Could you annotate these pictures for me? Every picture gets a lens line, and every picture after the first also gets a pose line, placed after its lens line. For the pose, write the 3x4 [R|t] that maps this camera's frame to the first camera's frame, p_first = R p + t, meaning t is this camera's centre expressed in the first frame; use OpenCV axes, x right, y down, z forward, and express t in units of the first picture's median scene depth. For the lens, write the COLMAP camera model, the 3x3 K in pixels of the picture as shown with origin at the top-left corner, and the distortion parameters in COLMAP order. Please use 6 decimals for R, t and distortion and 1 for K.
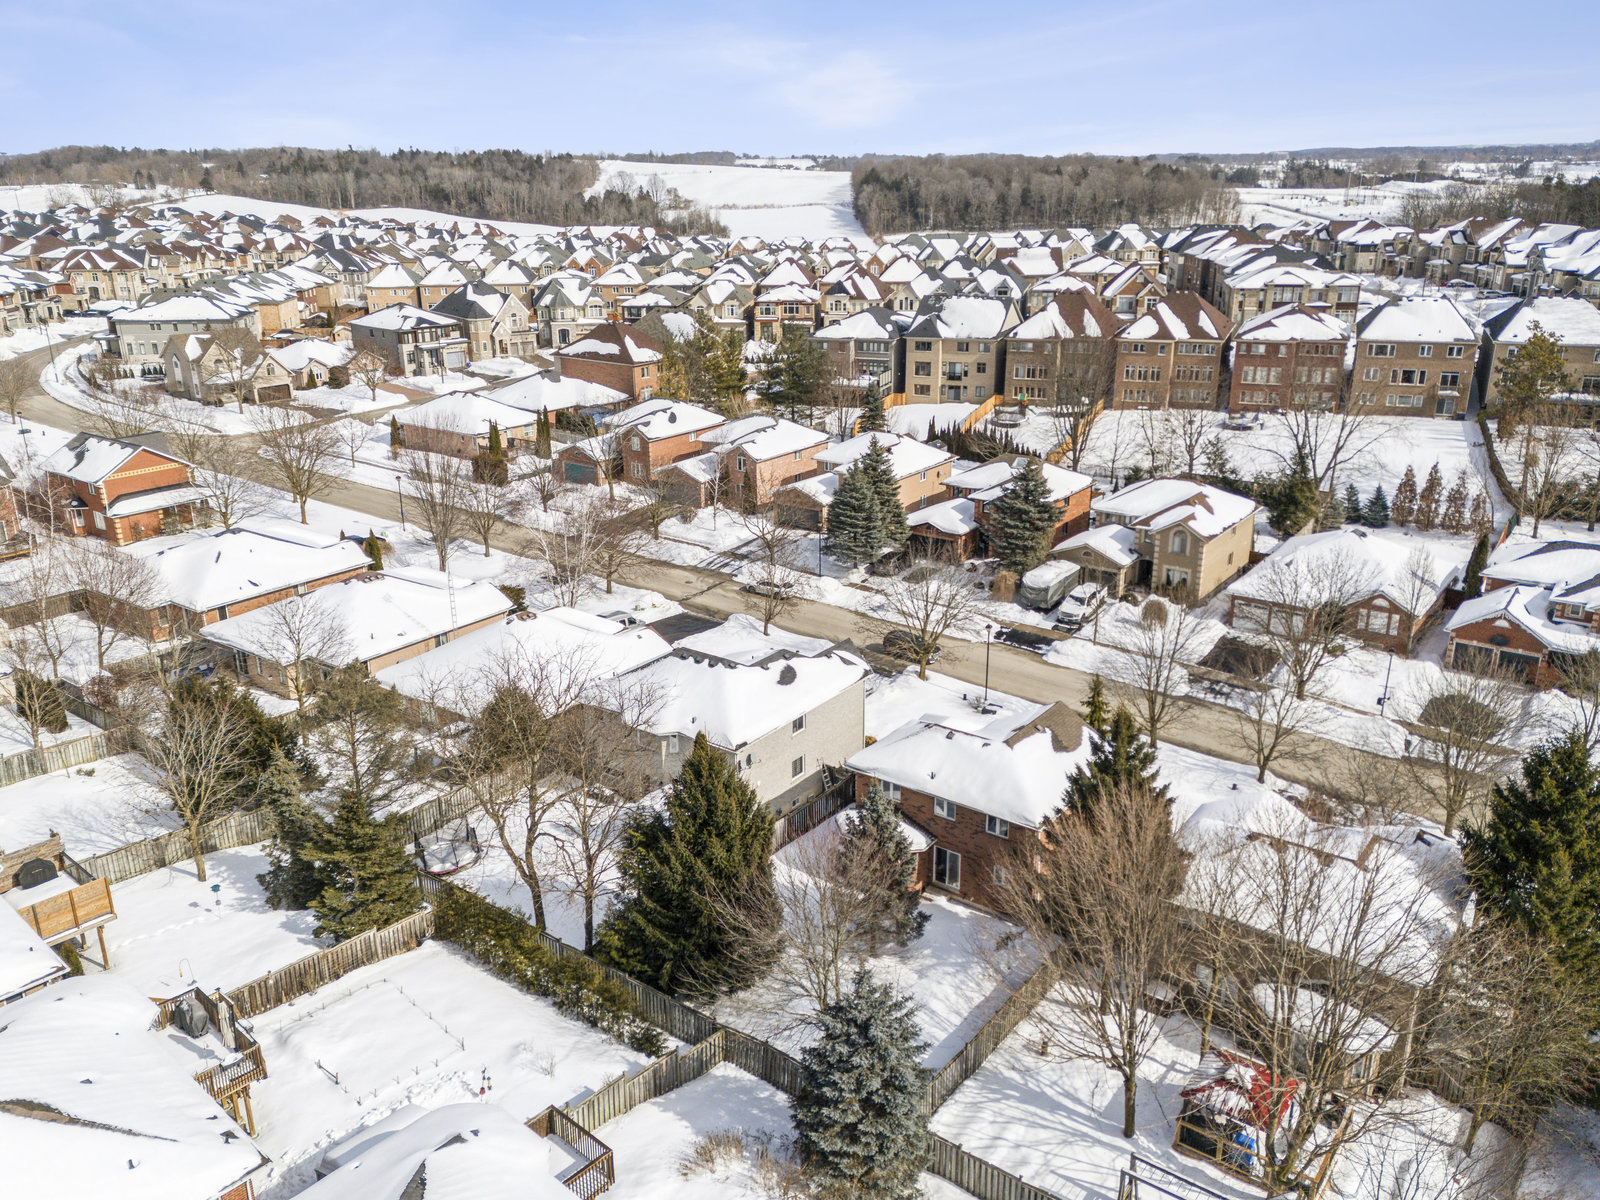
lens RADIAL K [[1233.6, 0, 801.9], [0, 1233.6, 604.5], [0, 0, 1]] dist [0.104334, -0.113924]
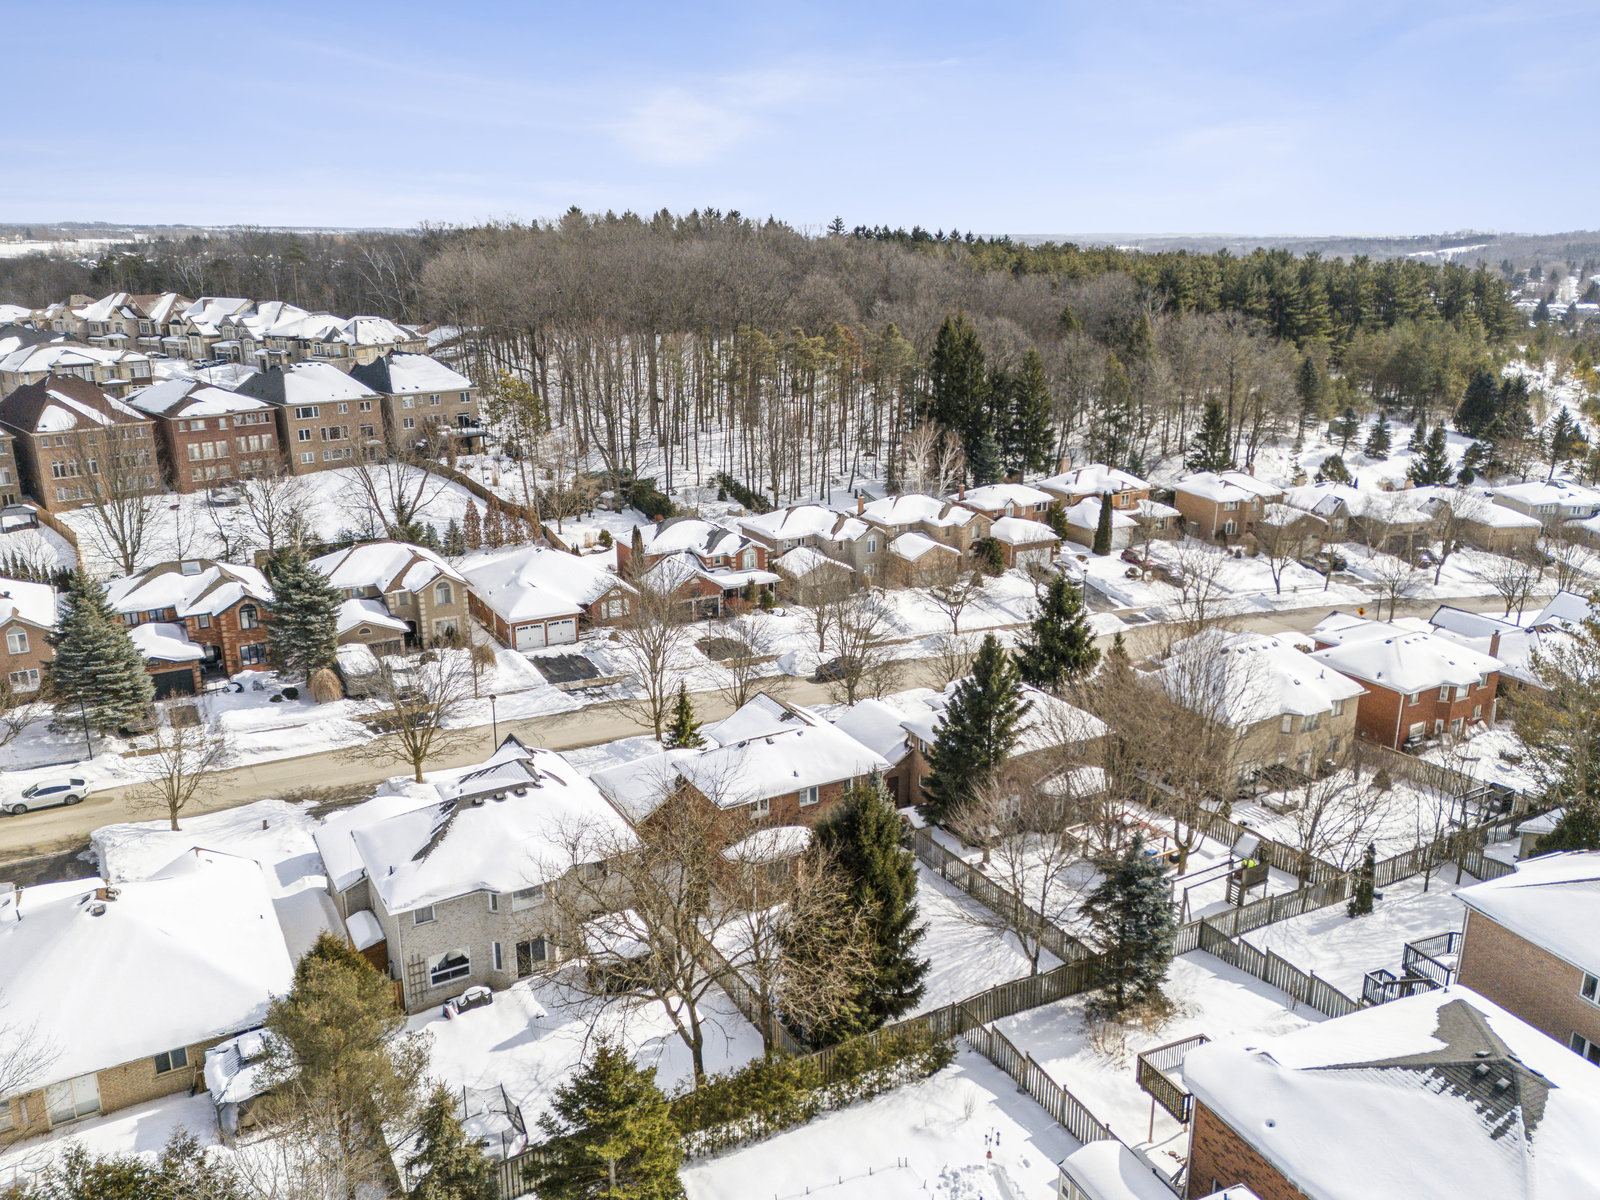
lens RADIAL K [[1189.2, 0, 800.0], [0, 1189.2, 600.0], [0, 0, 1]] dist [0.112113, -0.111797]
pose [[0.413693, -0.253856, 0.874308, -0.455827], [0.297961, 0.945203, 0.133455, -0.088747], [-0.860277, 0.205300, 0.466664, 0.255630]]
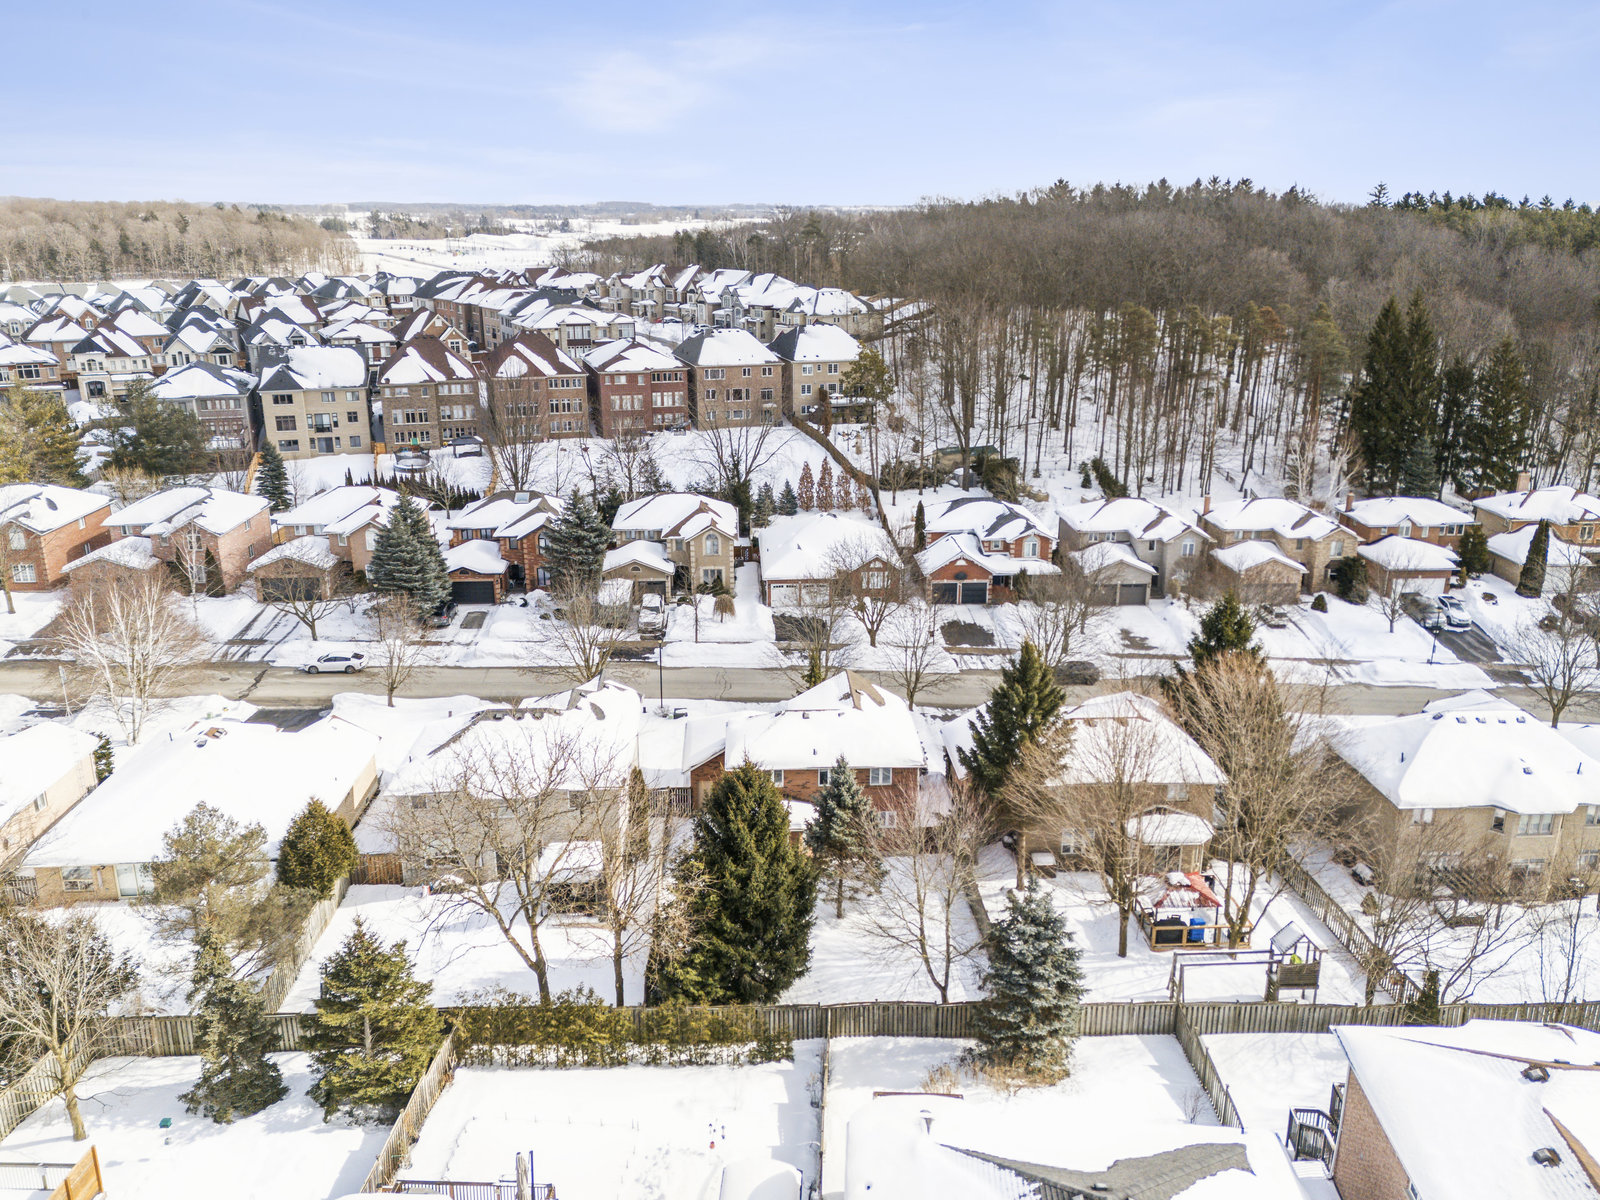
lens RADIAL K [[1216.4, 0, 807.2], [0, 1216.4, 599.9], [0, 0, 1]] dist [0.106741, -0.117772]
pose [[0.774207, -0.181745, 0.606278, -0.305365], [0.203444, 0.978512, 0.033535, -0.019380], [-0.599345, 0.097380, 0.794545, 0.066369]]
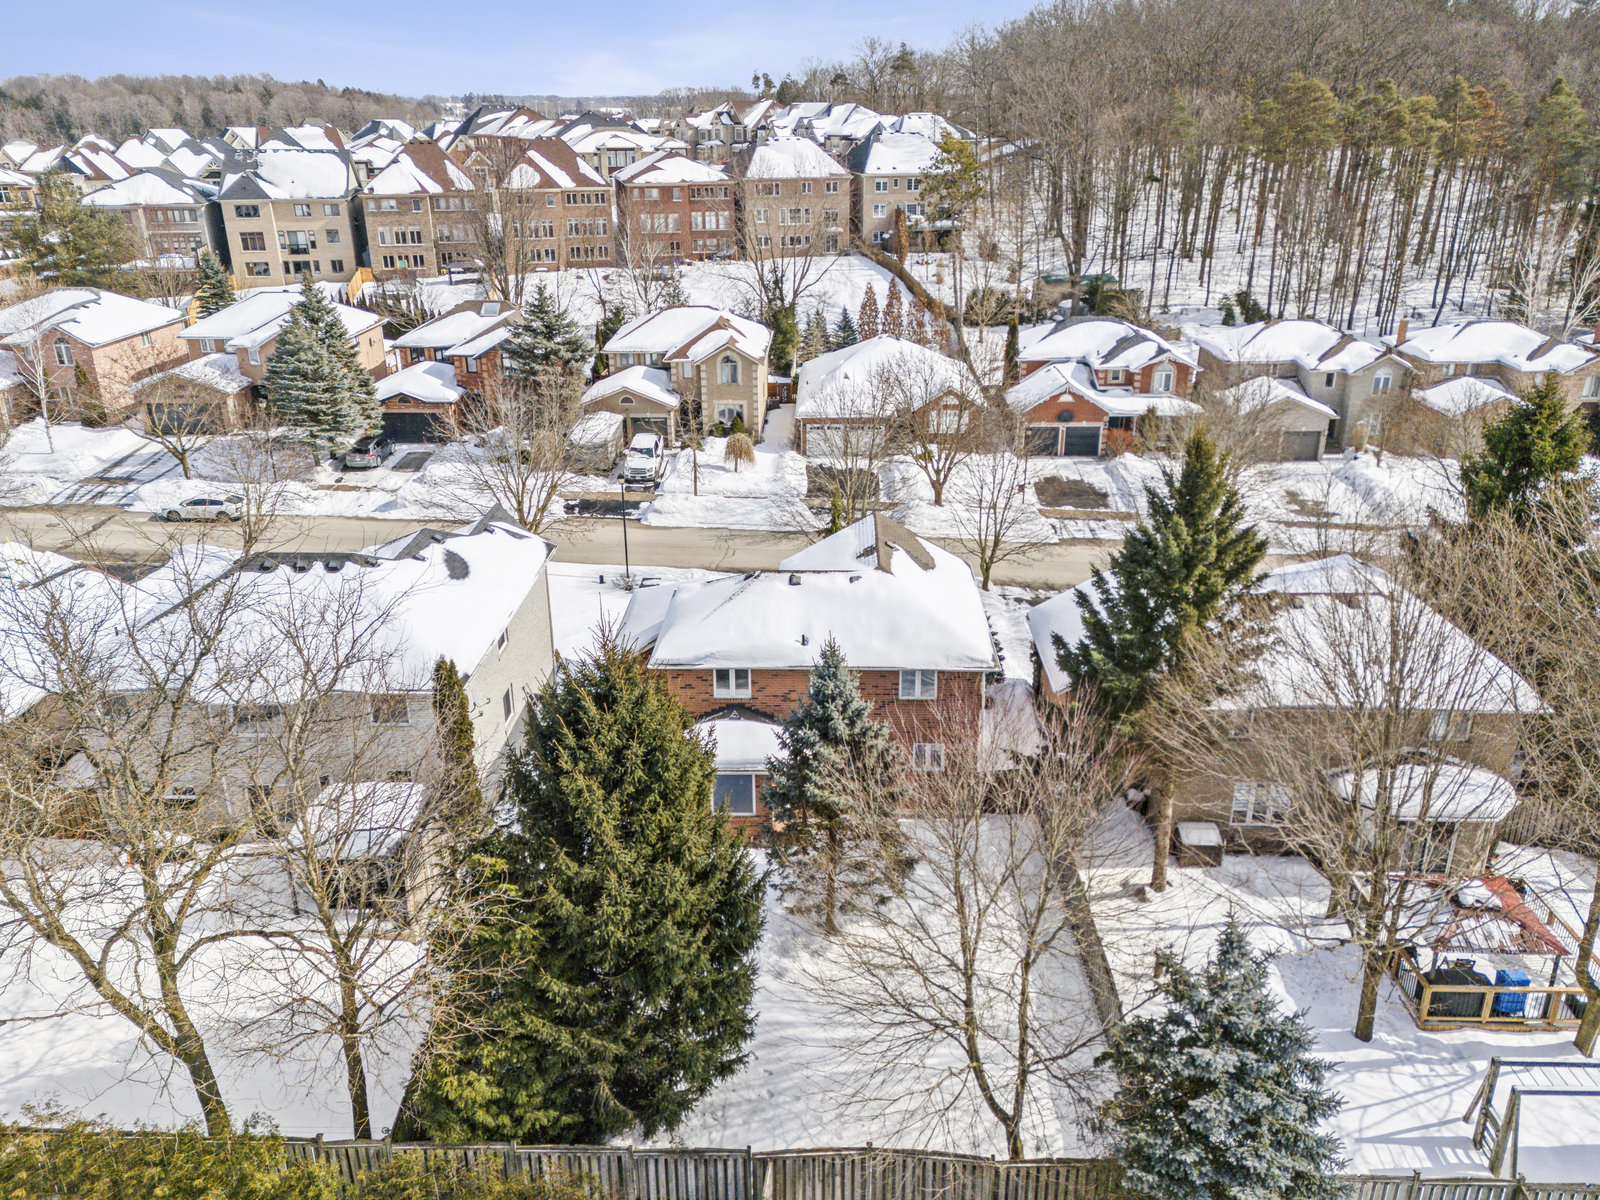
lens RADIAL K [[1216.4, 0, 807.2], [0, 1216.4, 599.9], [0, 0, 1]] dist [0.106741, -0.117772]
pose [[0.821081, -0.211653, 0.530122, -0.127316], [0.188662, 0.977148, 0.097920, 0.031523], [-0.538733, 0.019614, 0.842249, 0.261624]]
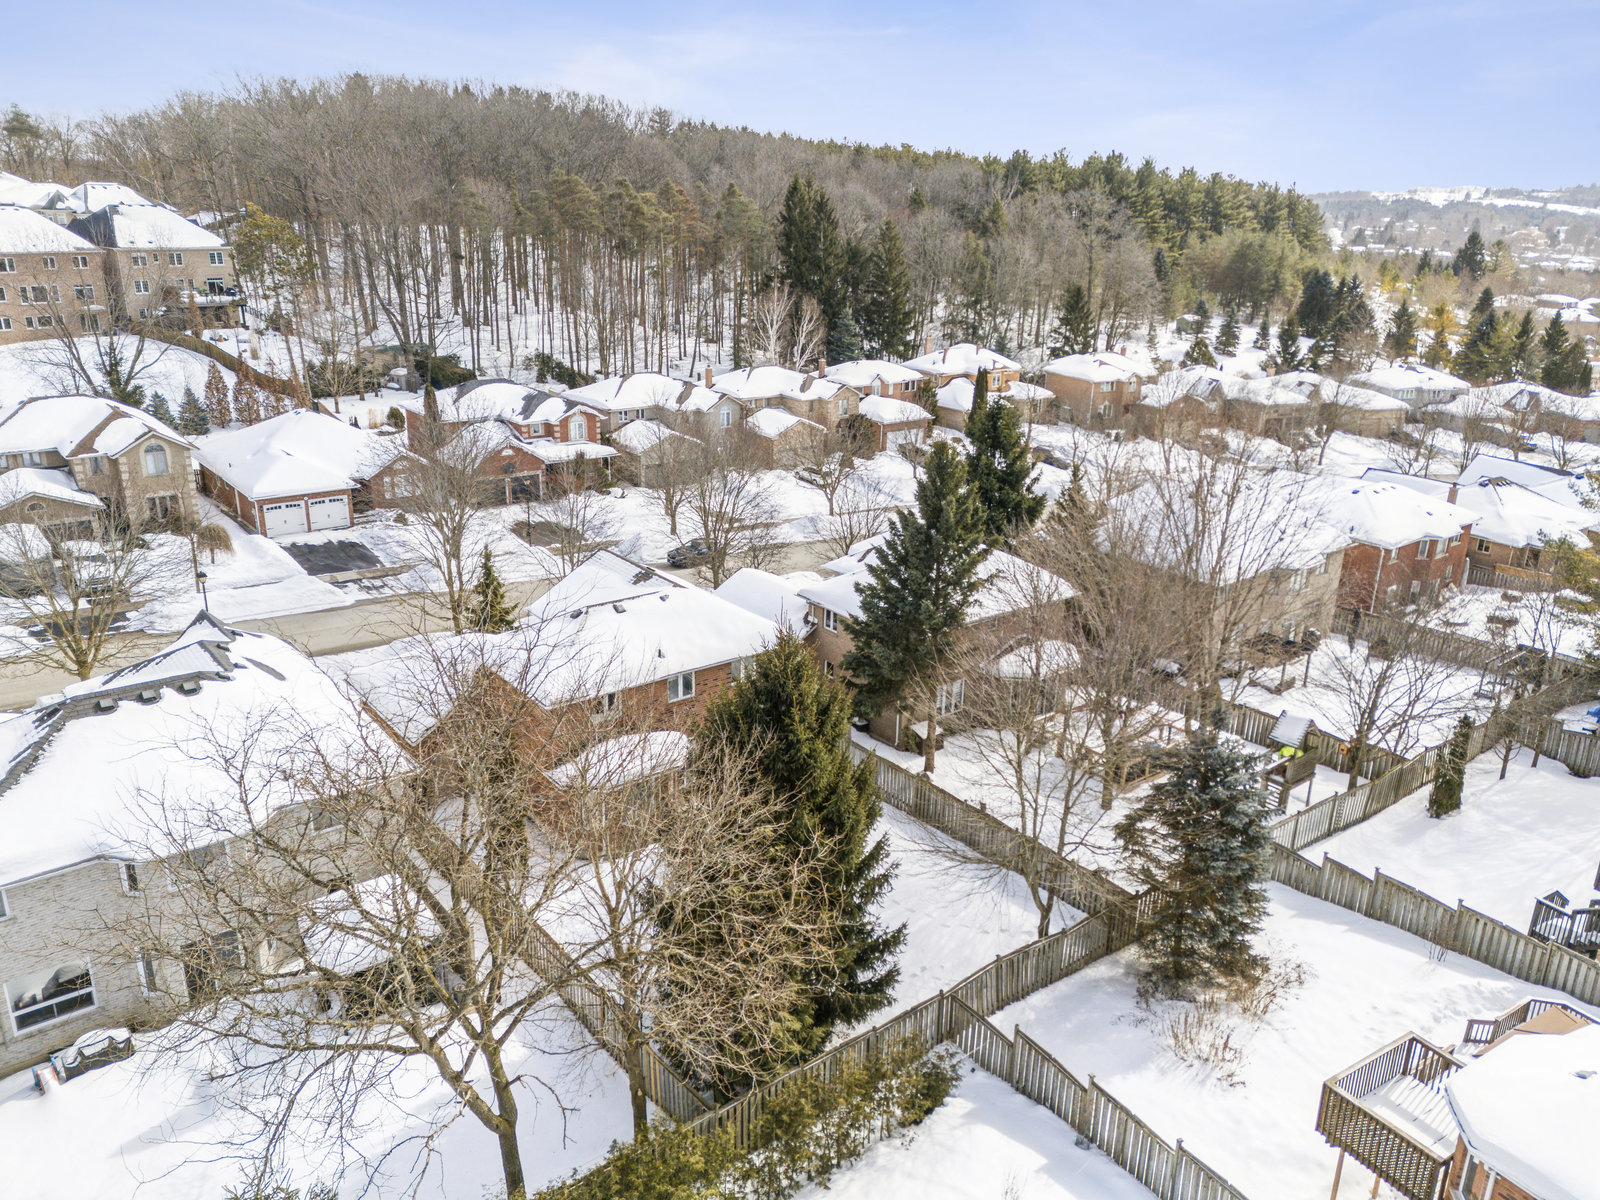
lens RADIAL K [[1156.9, 0, 800.0], [0, 1156.9, 600.0], [0, 0, 1]] dist [0.099684, -0.088555]
pose [[0.276451, -0.305516, 0.911172, -0.283978], [0.294576, 0.929422, 0.222260, -0.013412], [-0.914768, 0.206966, 0.346937, 0.378256]]
